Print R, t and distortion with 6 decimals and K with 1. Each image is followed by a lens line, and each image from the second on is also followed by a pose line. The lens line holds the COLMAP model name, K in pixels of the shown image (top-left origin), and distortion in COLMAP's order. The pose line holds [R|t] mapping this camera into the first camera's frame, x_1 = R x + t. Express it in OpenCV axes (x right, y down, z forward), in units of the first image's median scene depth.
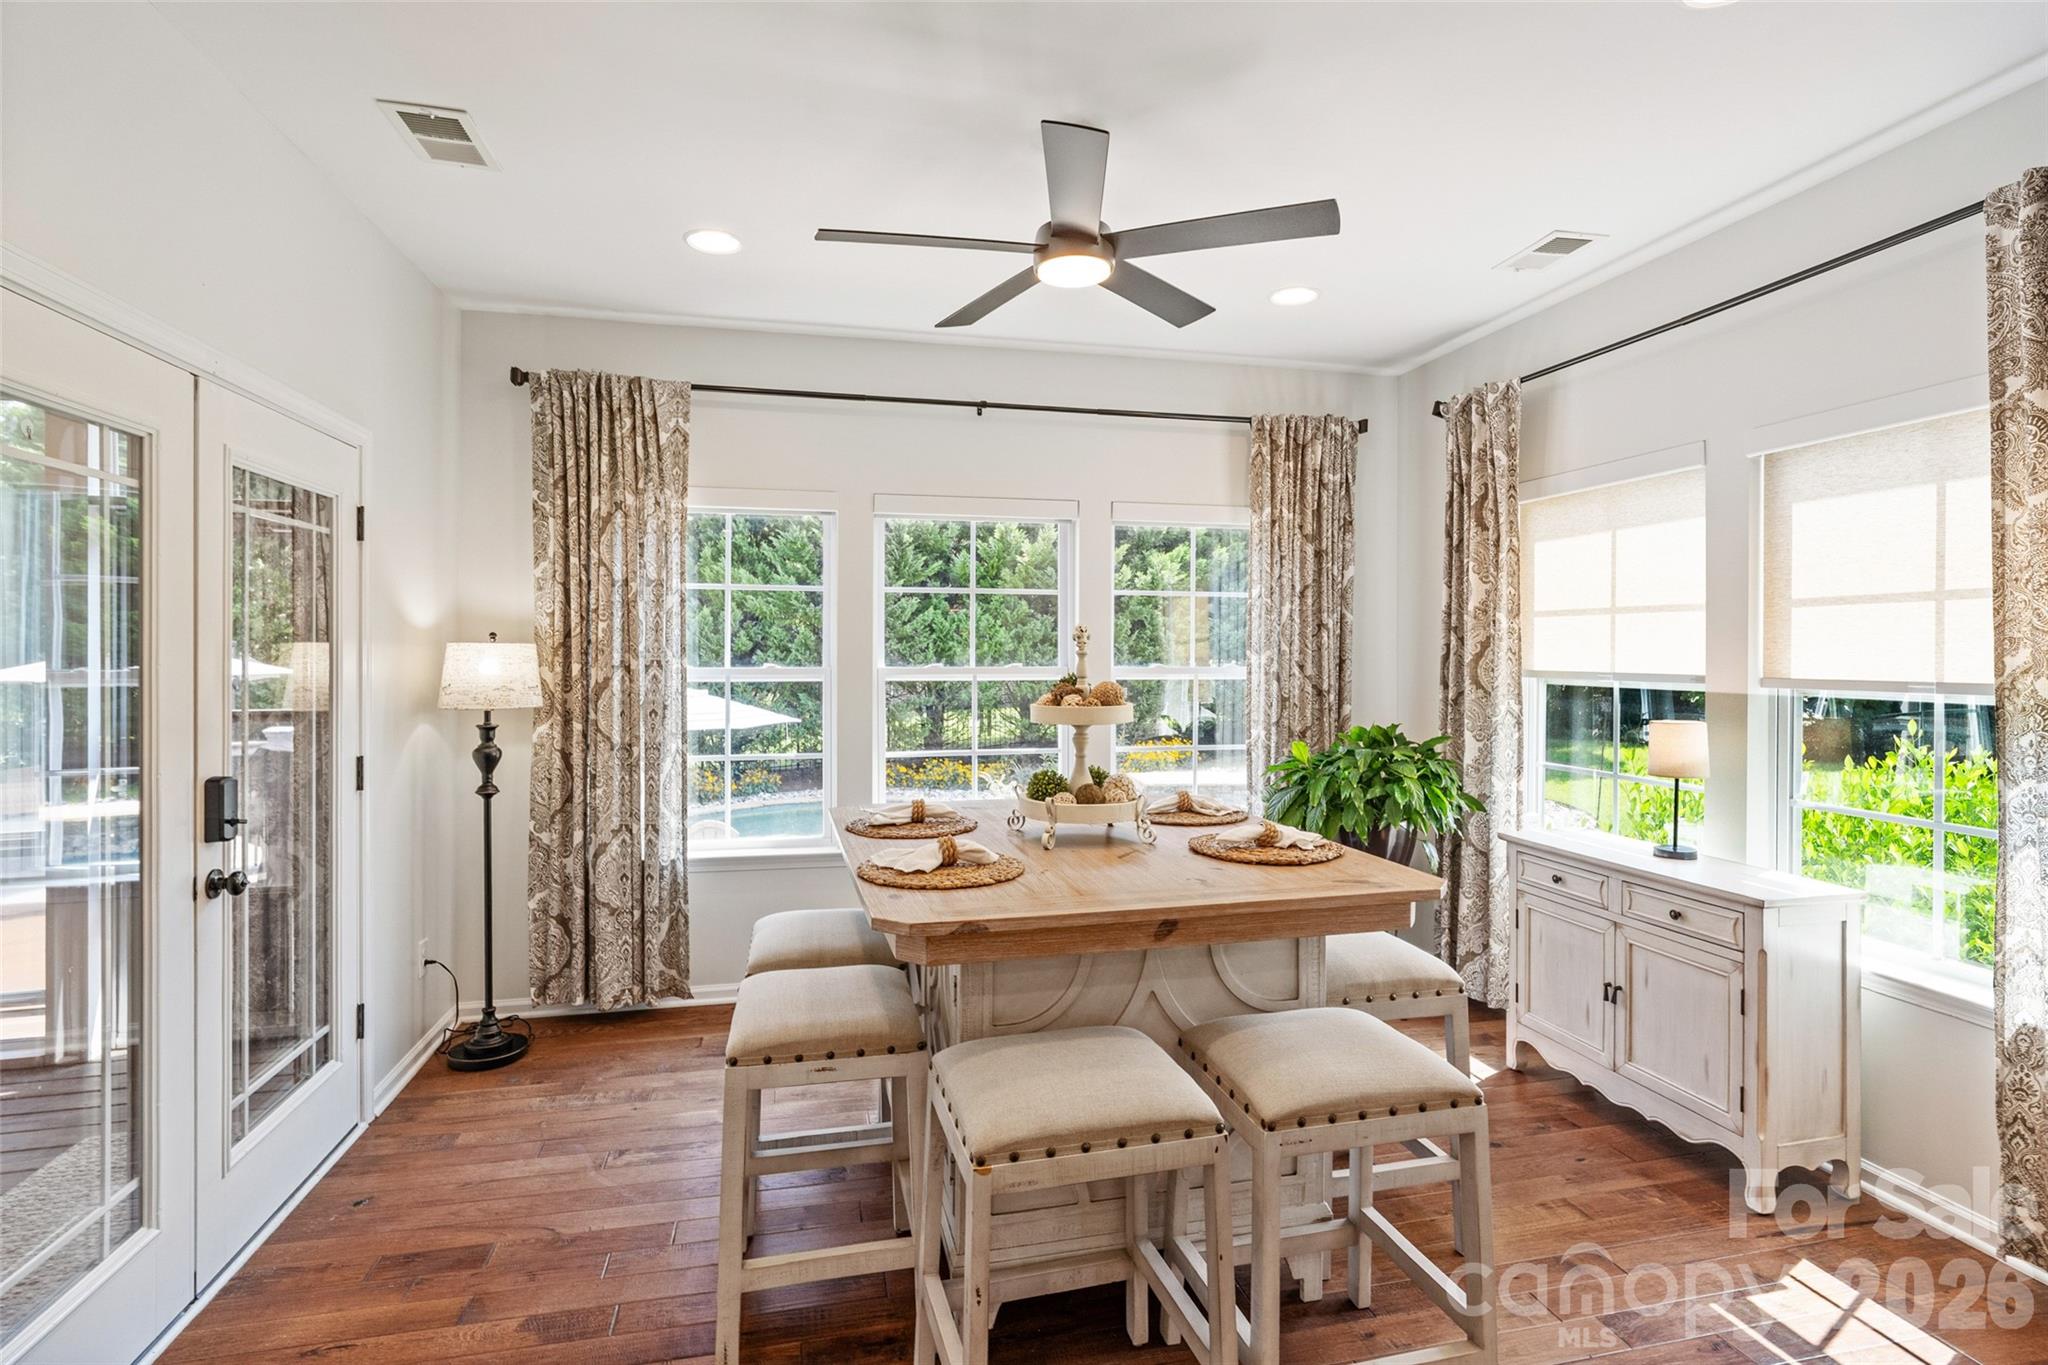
lens RADIAL K [[972.3, 0, 1023.5], [0, 972.3, 665.8], [0, 0, 1]] dist [-0.009754, -0.000672]
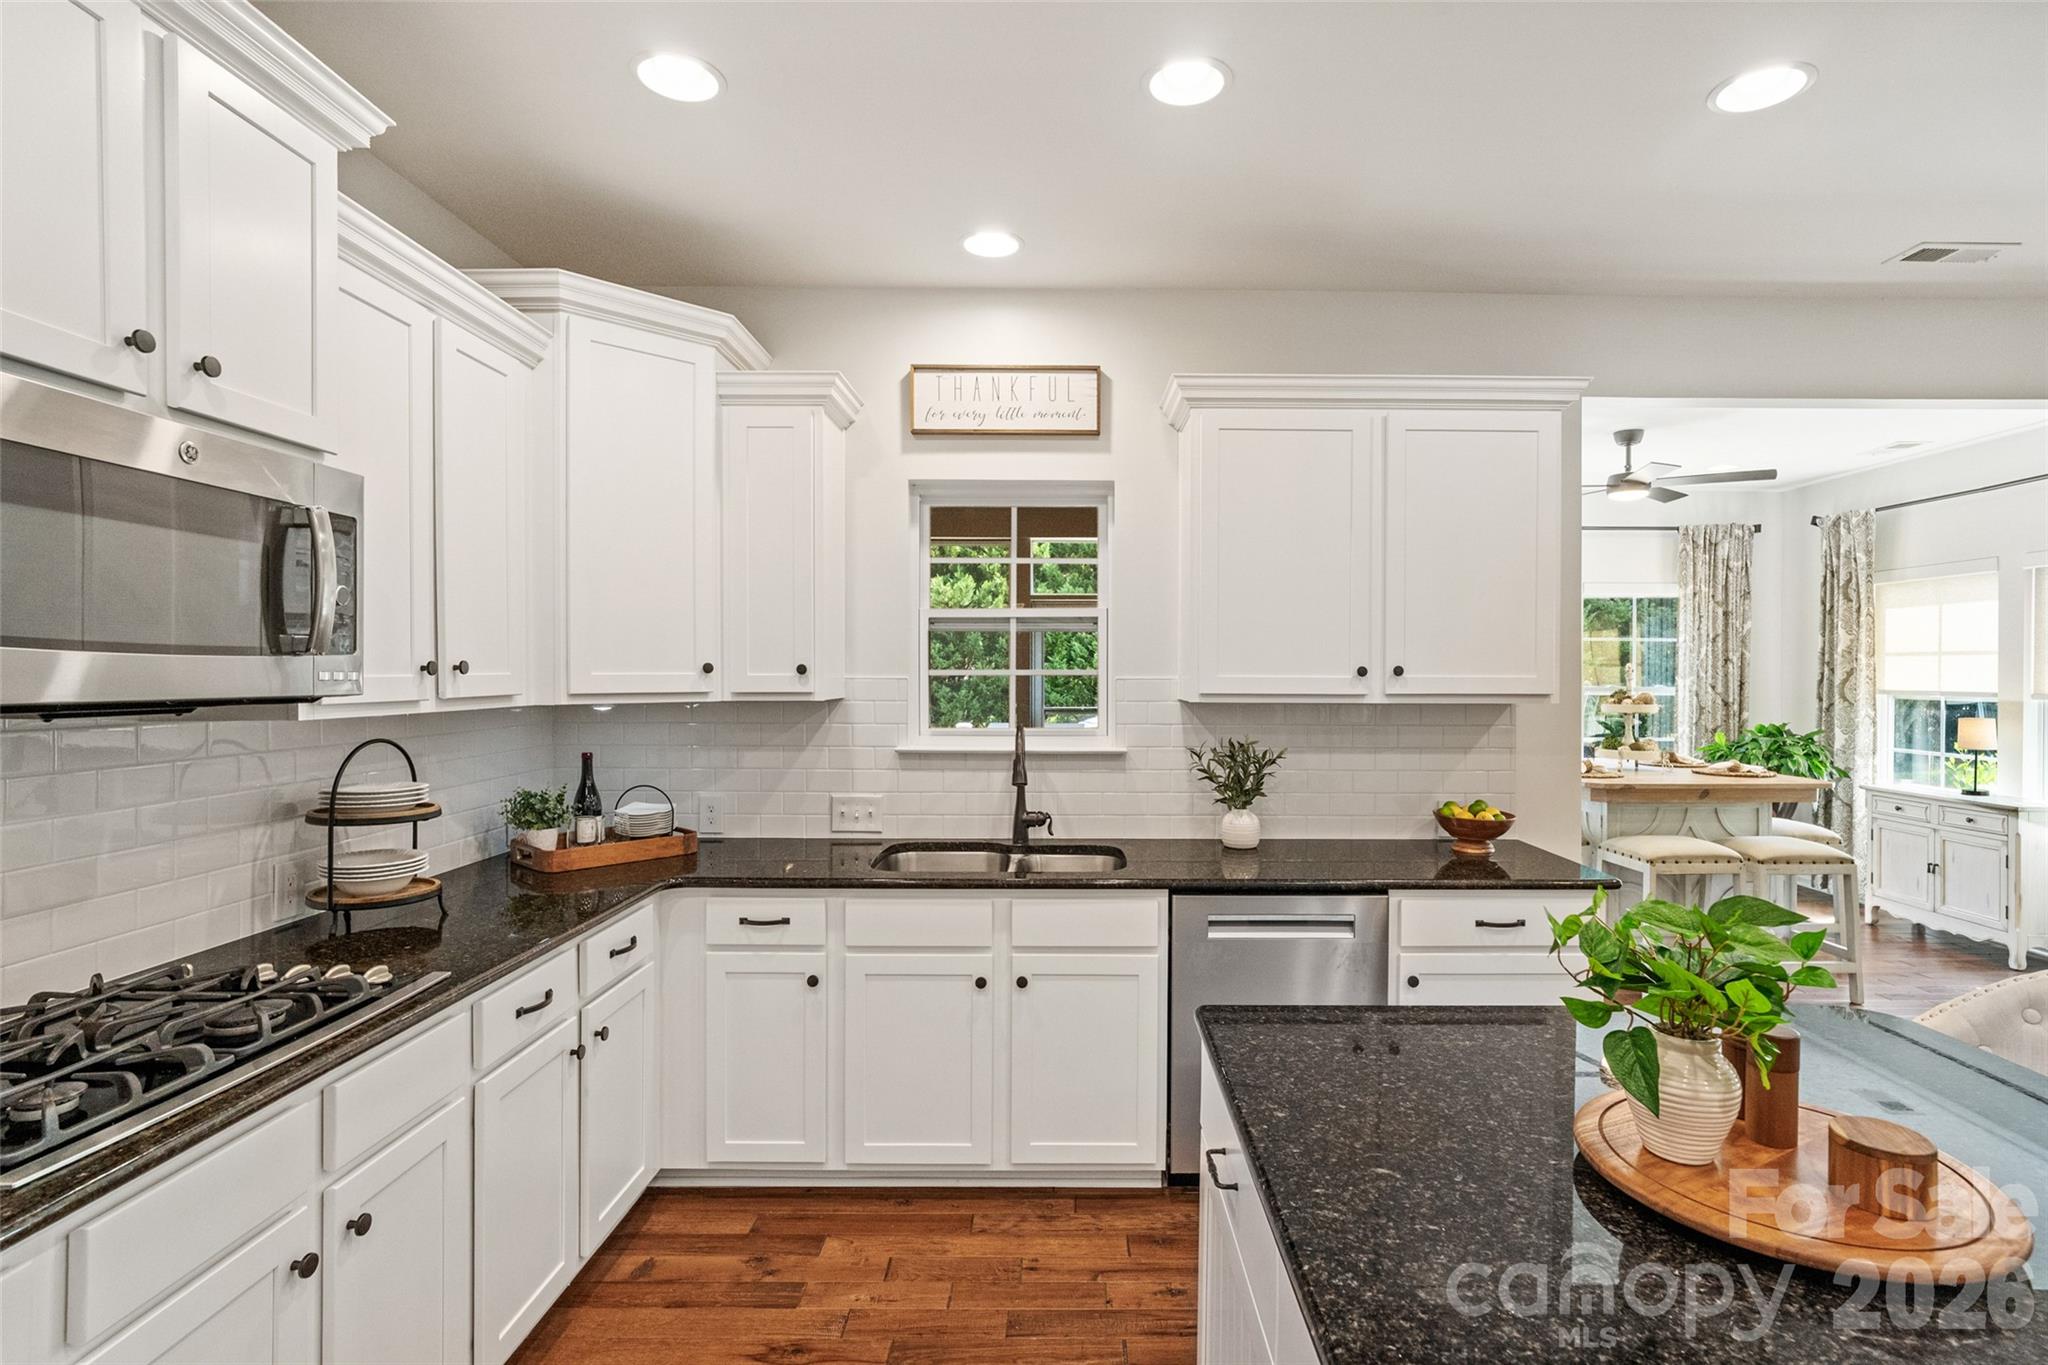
lens RADIAL K [[986.5, 0, 1092.0], [0, 986.5, 682.2], [0, 0, 1]] dist [-0.001617, 0.001111]
pose [[0.979844, 0.004184, -0.199721, -0.417629], [-0.005073, 0.999979, -0.003942, 0.005165], [0.199701, 0.004876, 0.979845, -0.829972]]
